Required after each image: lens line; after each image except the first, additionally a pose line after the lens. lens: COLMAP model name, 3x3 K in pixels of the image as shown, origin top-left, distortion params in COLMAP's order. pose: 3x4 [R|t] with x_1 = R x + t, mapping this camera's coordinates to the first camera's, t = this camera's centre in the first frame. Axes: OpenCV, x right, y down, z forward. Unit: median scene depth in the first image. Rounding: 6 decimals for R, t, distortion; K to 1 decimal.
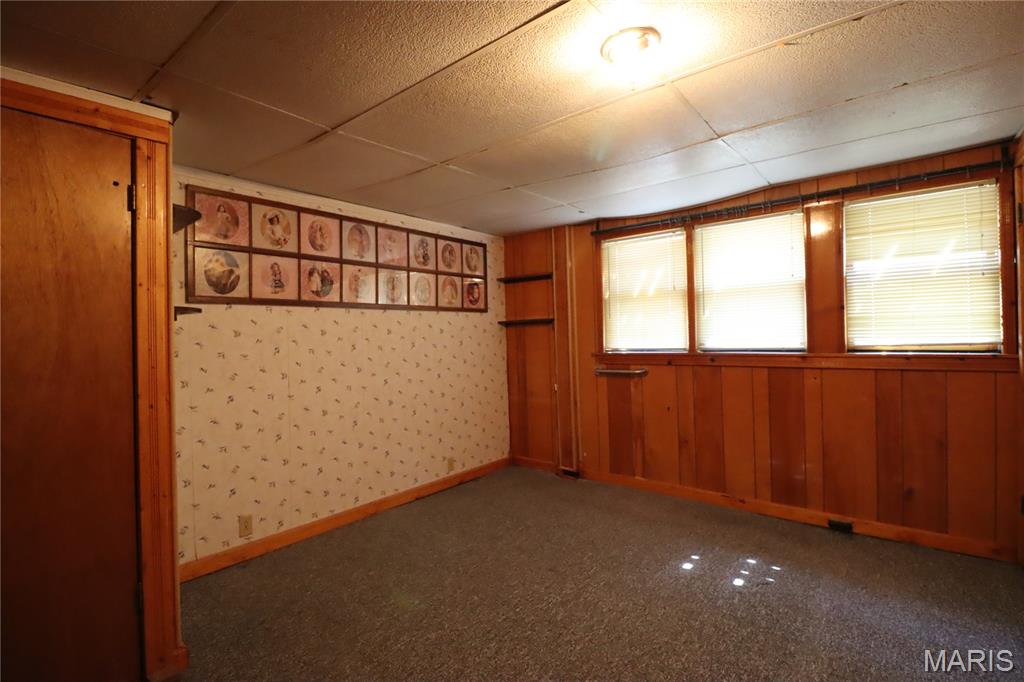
lens RADIAL K [[475.8, 0, 515.4], [0, 475.8, 336.3], [0, 0, 1]] dist [-0.003292, -0.003058]
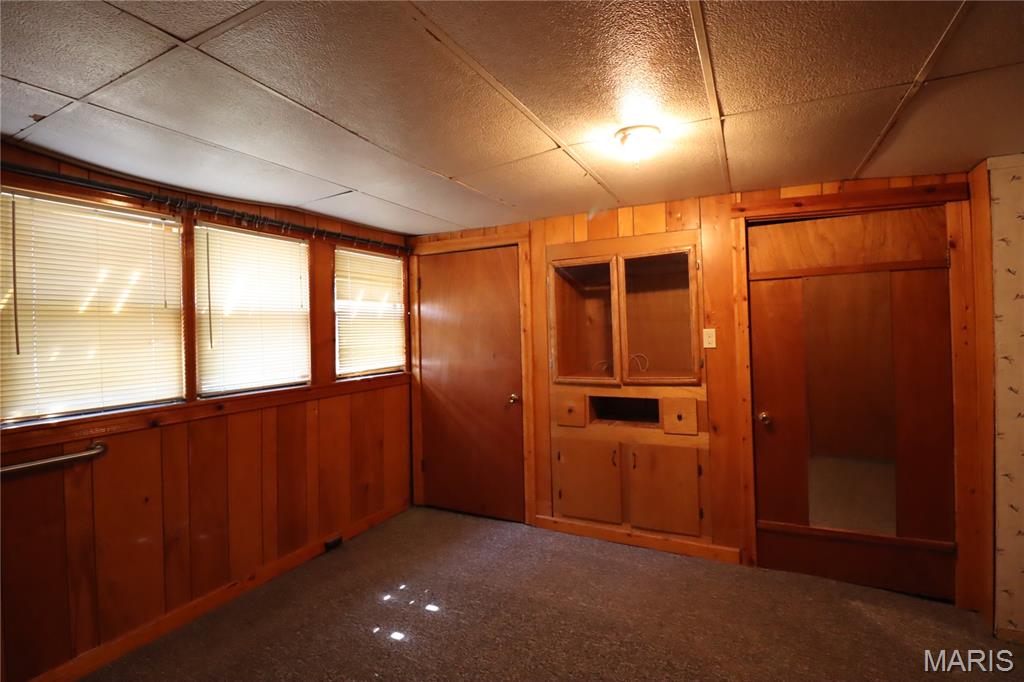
lens RADIAL K [[475.8, 0, 516.7], [0, 475.8, 335.6], [0, 0, 1]] dist [-0.003292, -0.003058]
pose [[-0.207064, 0.028081, 0.977924, -0.471036], [0.049716, 0.998599, -0.018148, -0.029849], [-0.977063, 0.044861, -0.208170, 0.812058]]
